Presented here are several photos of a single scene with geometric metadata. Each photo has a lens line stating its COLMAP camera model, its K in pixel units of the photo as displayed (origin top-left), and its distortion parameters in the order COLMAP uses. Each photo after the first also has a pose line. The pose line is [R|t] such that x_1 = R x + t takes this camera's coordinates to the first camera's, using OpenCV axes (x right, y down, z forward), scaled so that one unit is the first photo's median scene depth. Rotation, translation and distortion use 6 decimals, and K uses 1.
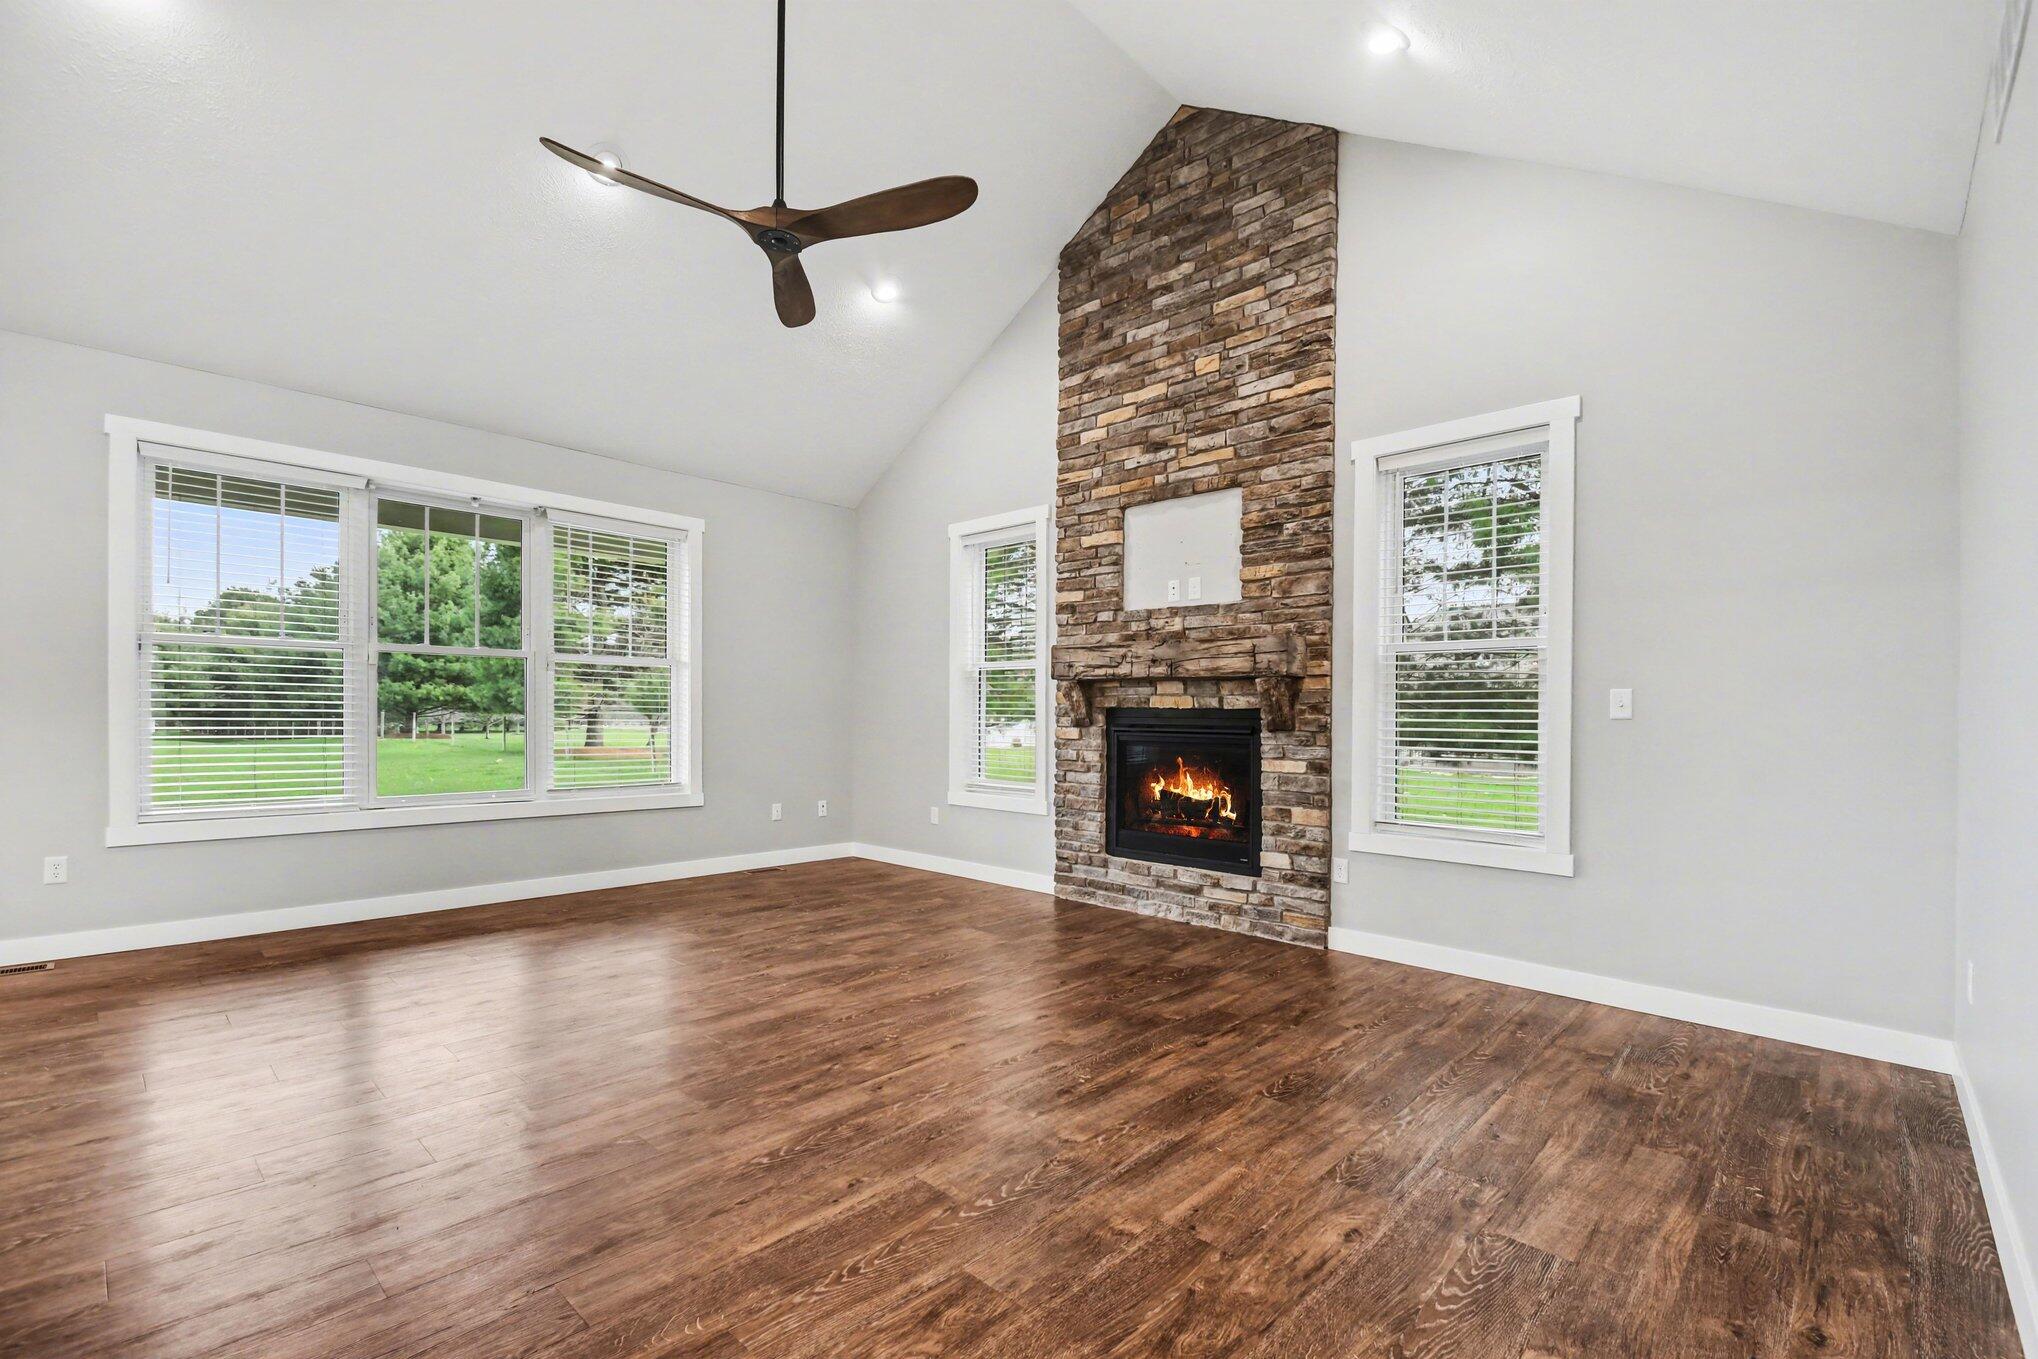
lens RADIAL K [[894.5, 0, 1018.3], [0, 894.5, 716.5], [0, 0, 1]] dist [0.012592, 0.000206]
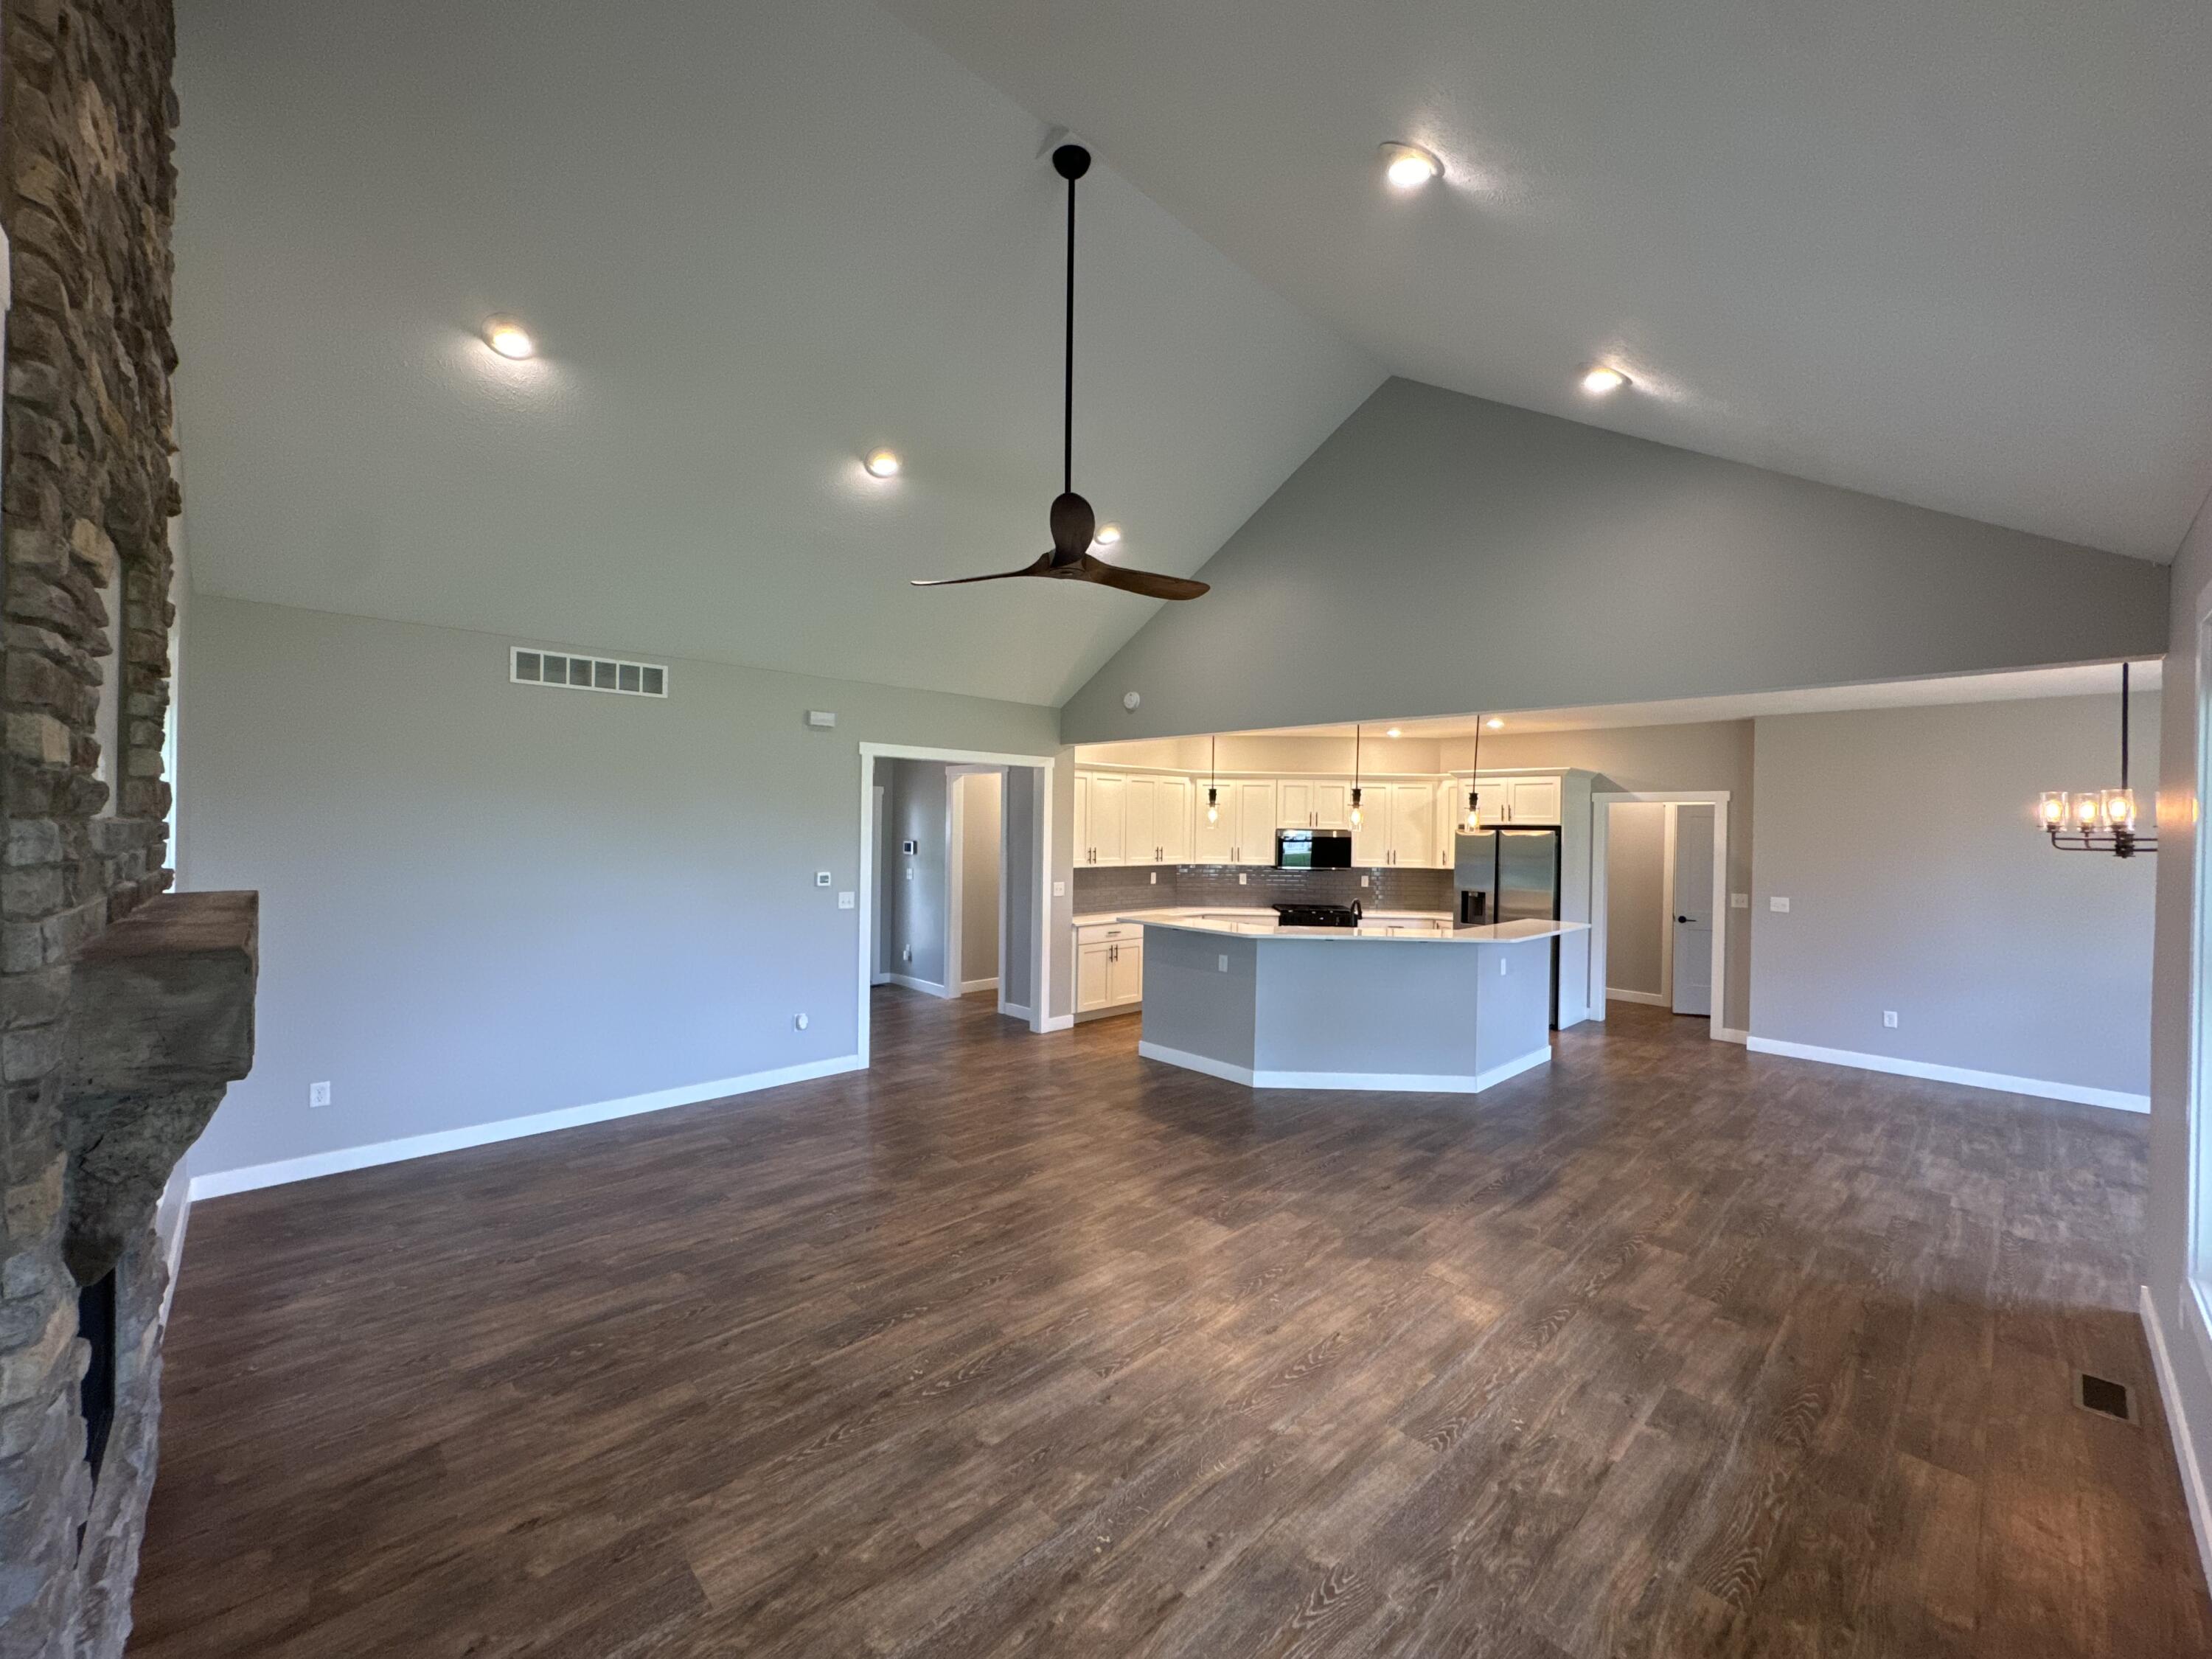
lens RADIAL K [[881.2, 0, 1113.5], [0, 881.2, 831.9], [0, 0, 1]] dist [-0.002364, -0.000326]
pose [[-0.998349, -0.023670, 0.052345, -0.251234], [-0.022866, 0.999612, 0.015910, -0.136417], [-0.052701, 0.014687, -0.998502, 1.362141]]
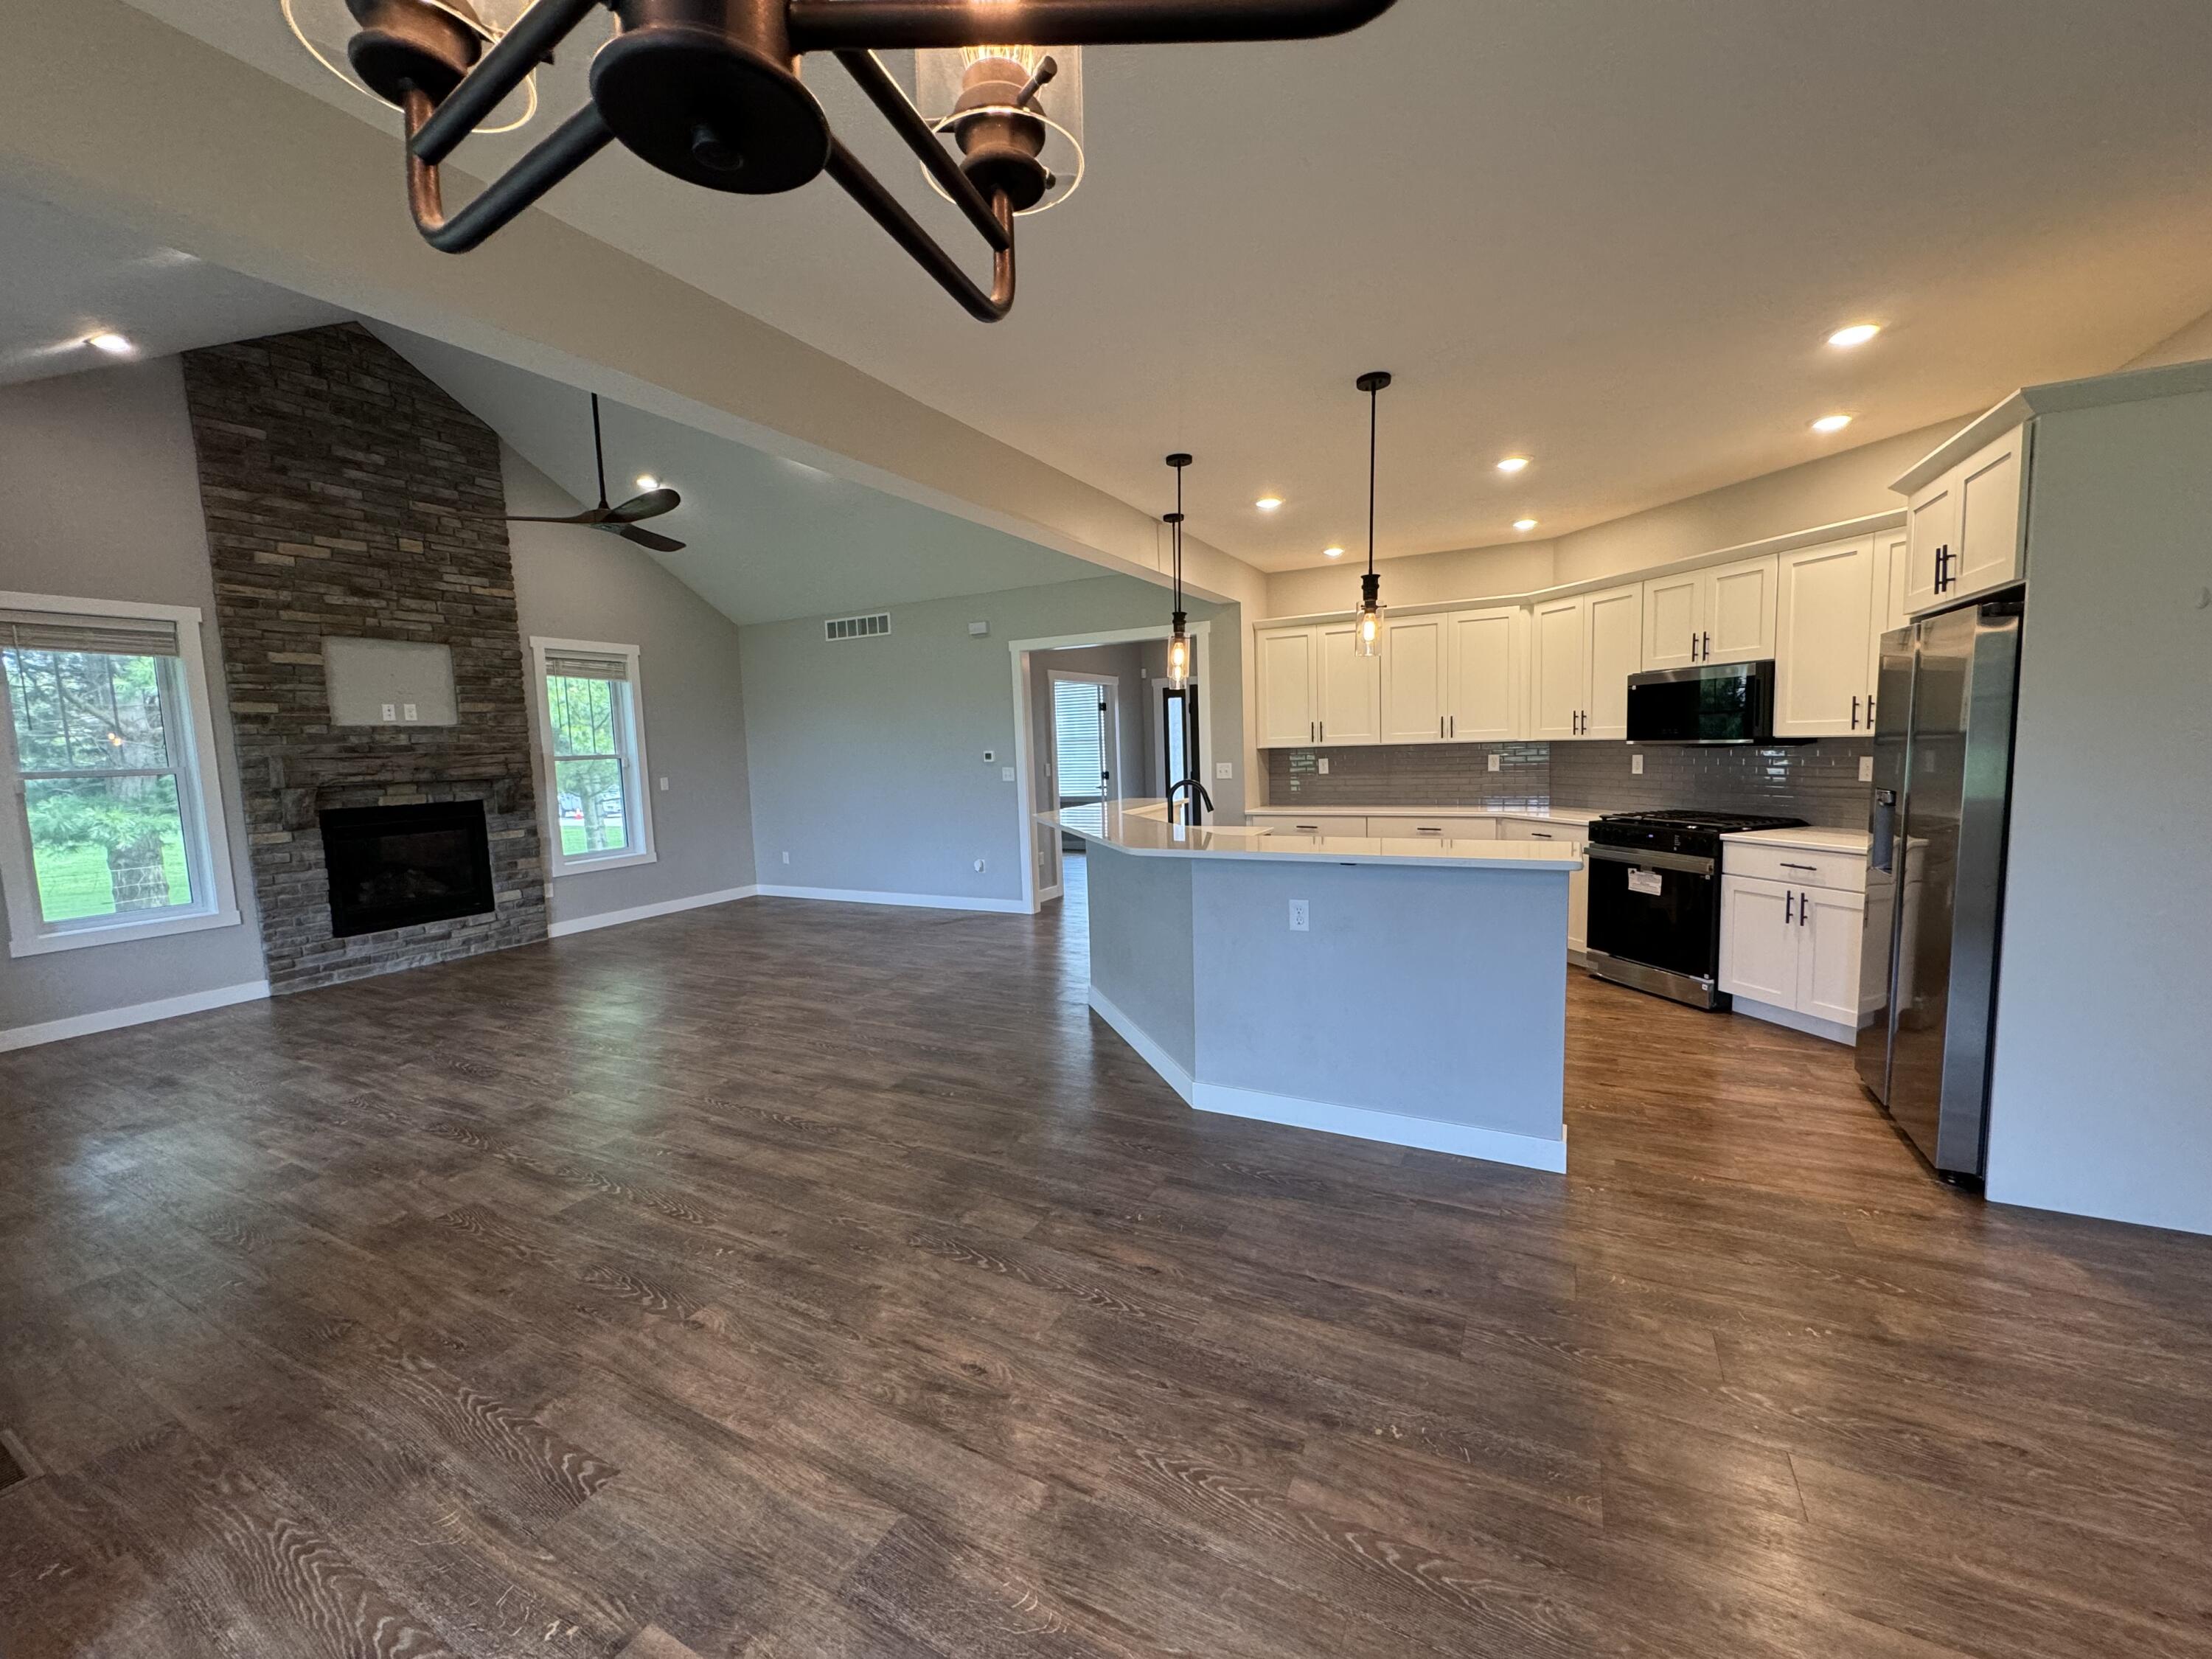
lens RADIAL K [[883.8, 0, 1099.0], [0, 883.8, 825.2], [0, 0, 1]] dist [-0.000493, 0.000043]
pose [[-0.264176, -0.090156, 0.960252, -1.343526], [0.038808, 0.993822, 0.103984, -0.075445], [-0.963693, 0.064736, -0.259045, 0.376624]]
